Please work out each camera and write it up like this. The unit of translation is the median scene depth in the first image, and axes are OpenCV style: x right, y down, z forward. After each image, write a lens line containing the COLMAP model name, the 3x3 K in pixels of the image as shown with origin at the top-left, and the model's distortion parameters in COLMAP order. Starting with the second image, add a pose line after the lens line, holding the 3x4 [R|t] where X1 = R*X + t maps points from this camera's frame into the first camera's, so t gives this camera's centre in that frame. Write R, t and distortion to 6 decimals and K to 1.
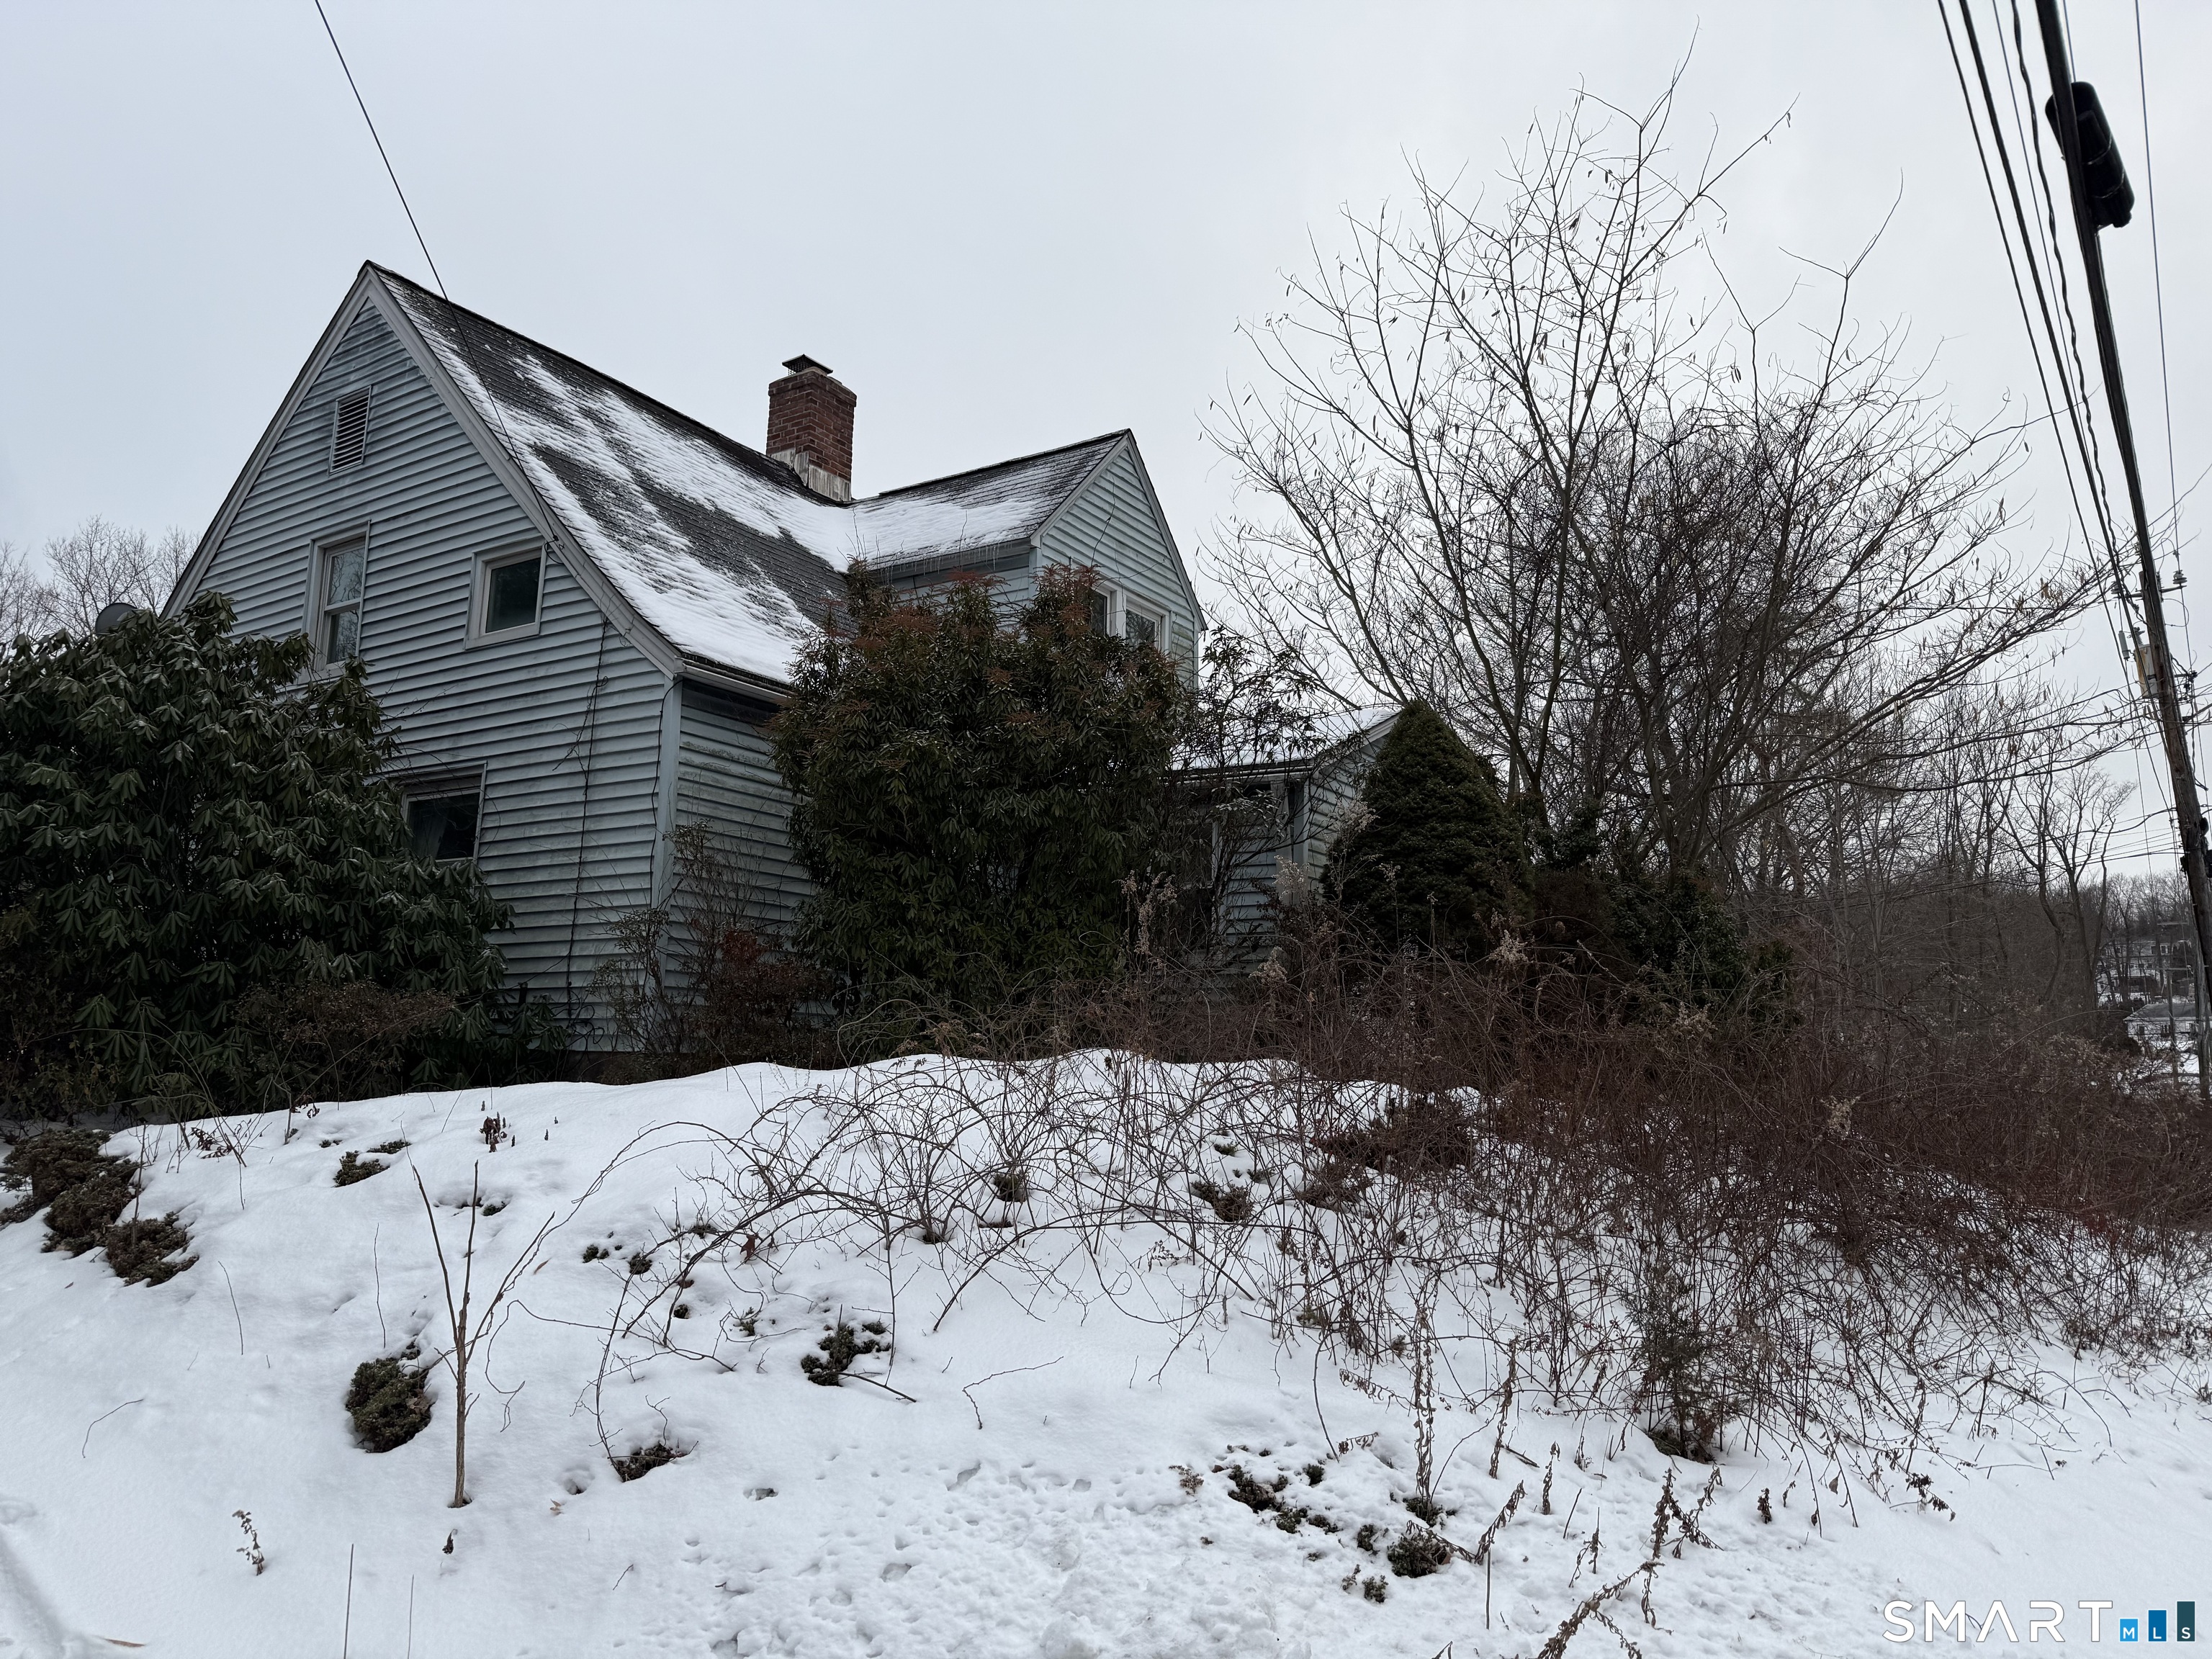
lens RADIAL K [[1579.1, 0, 1106.0], [0, 1579.1, 829.5], [0, 0, 1]] dist [0.118412, -0.169970]
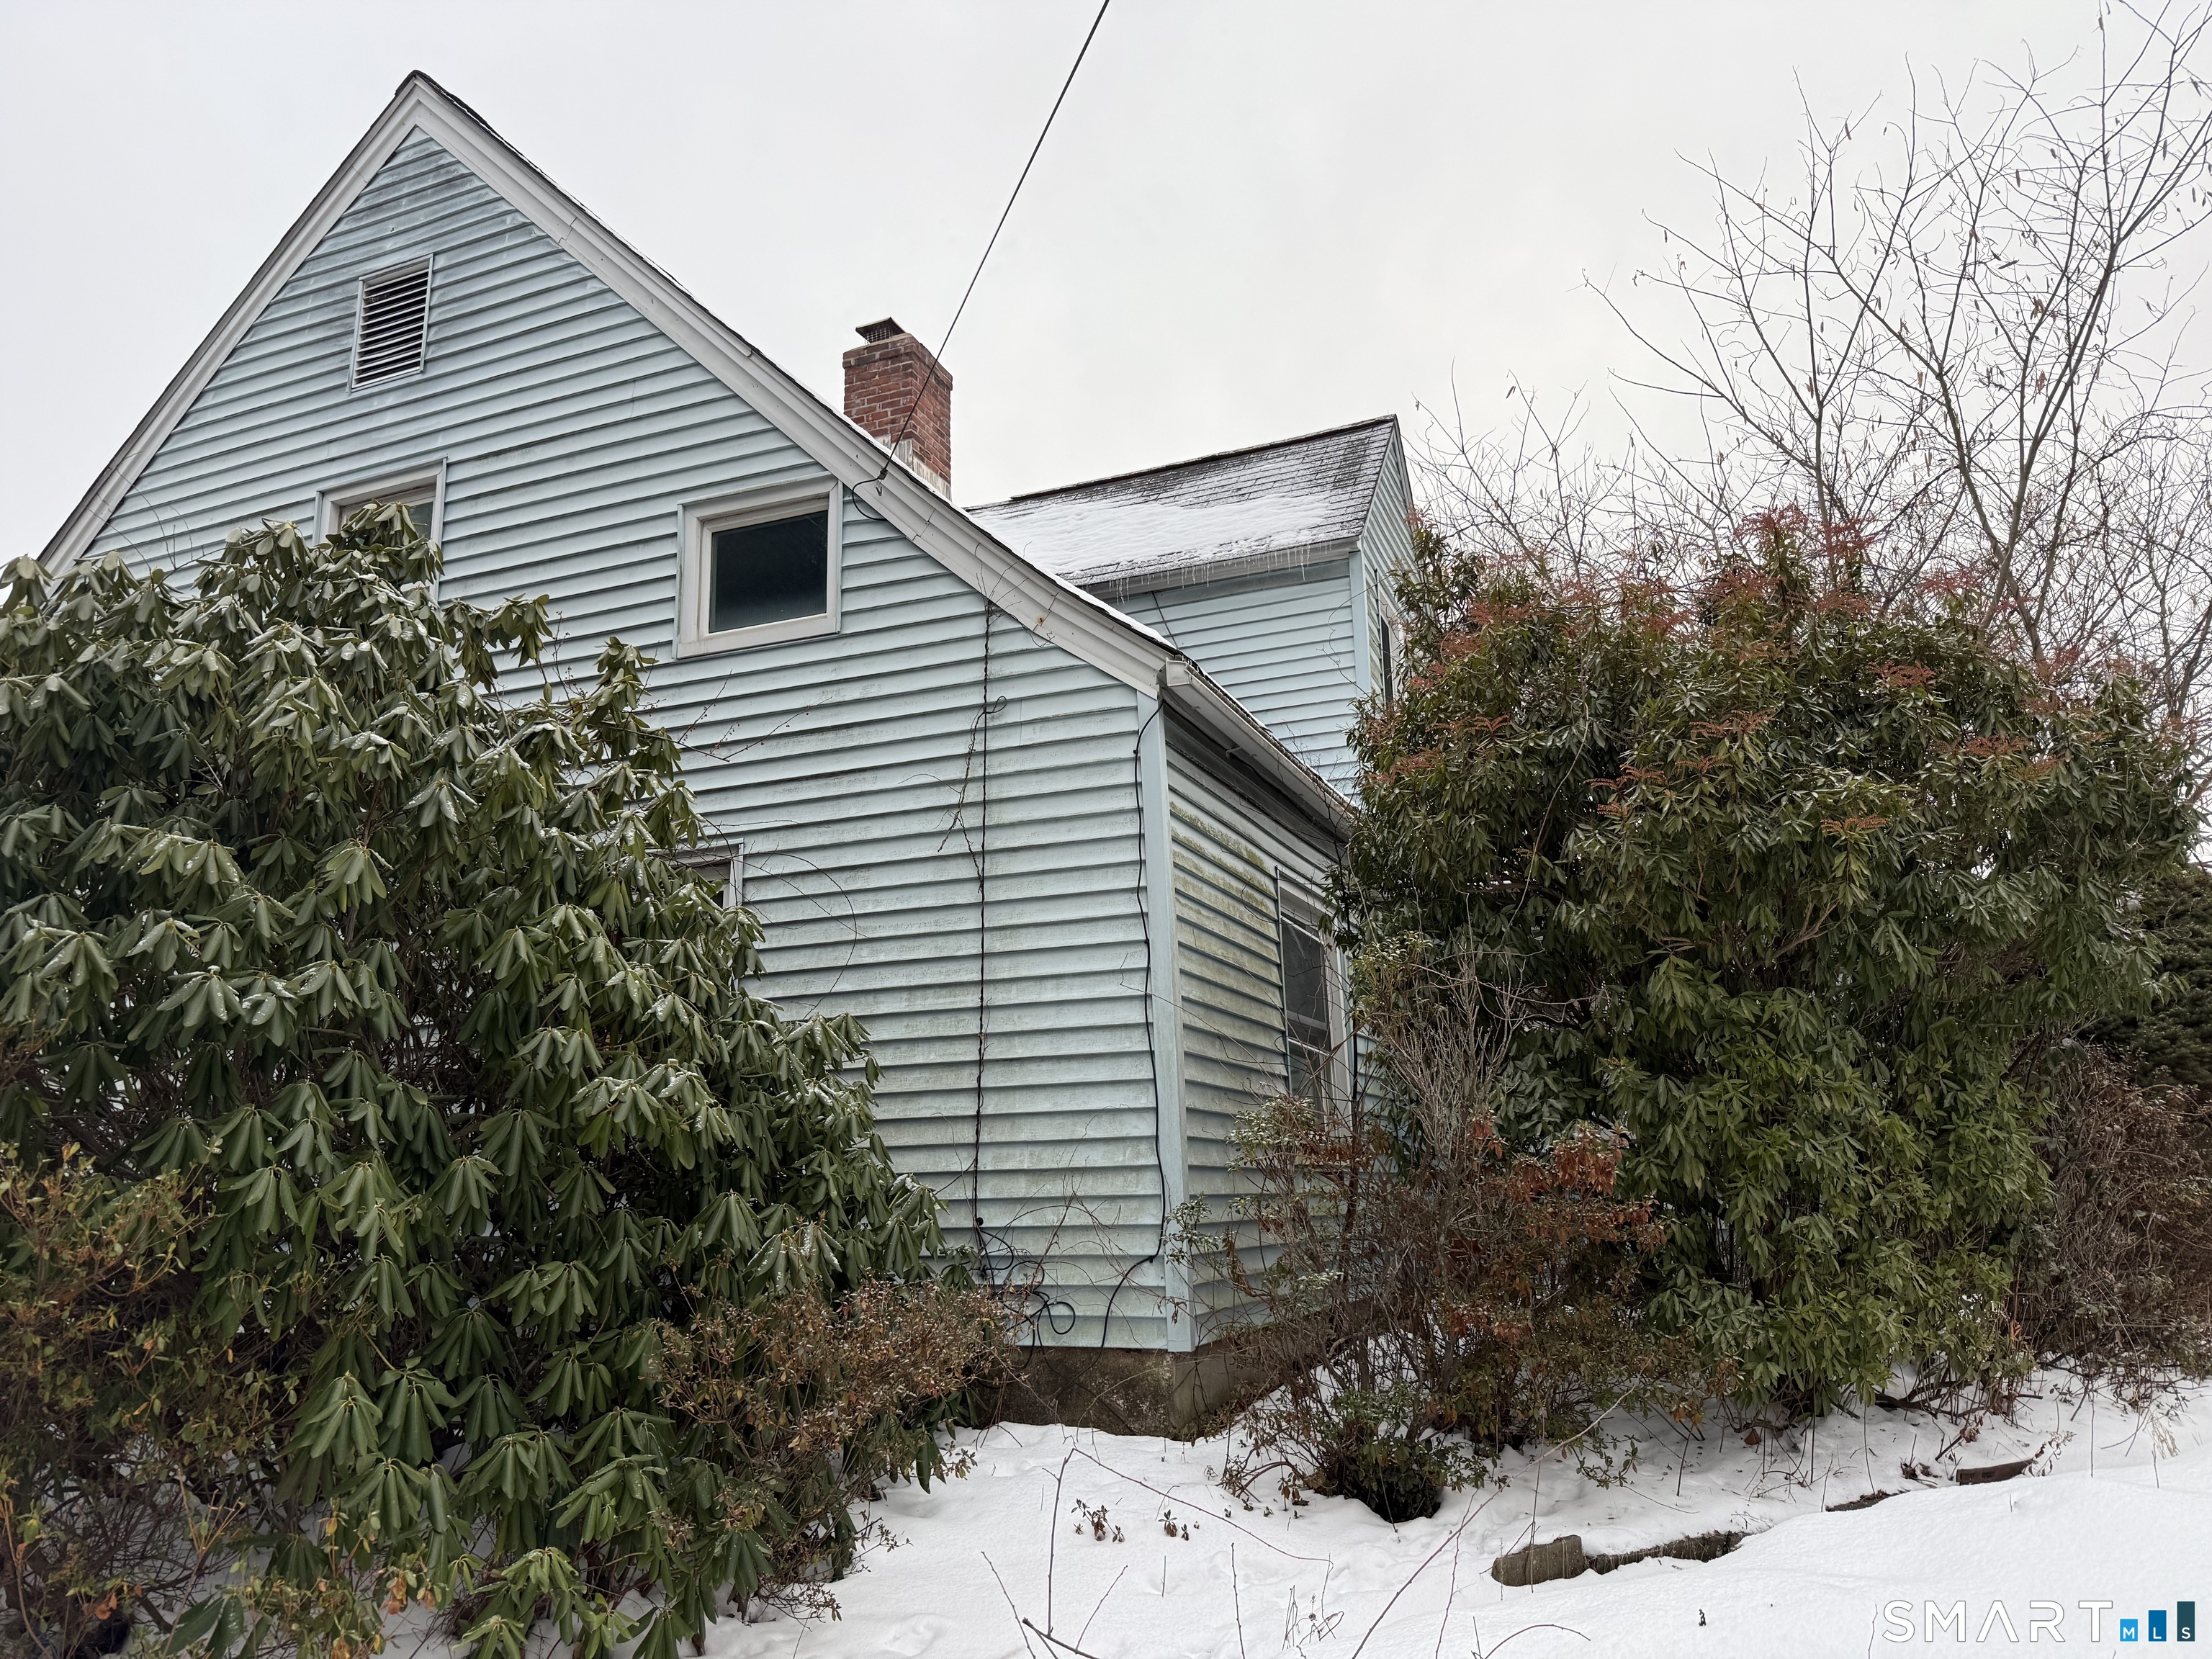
lens RADIAL K [[1560.1, 0, 1106.0], [0, 1560.1, 829.5], [0, 0, 1]] dist [0.161980, -0.214023]
pose [[0.979838, 0.001894, 0.199787, -0.390261], [0.010540, 0.998073, -0.061152, -0.008640], [-0.199518, 0.062025, 0.977929, 0.412459]]
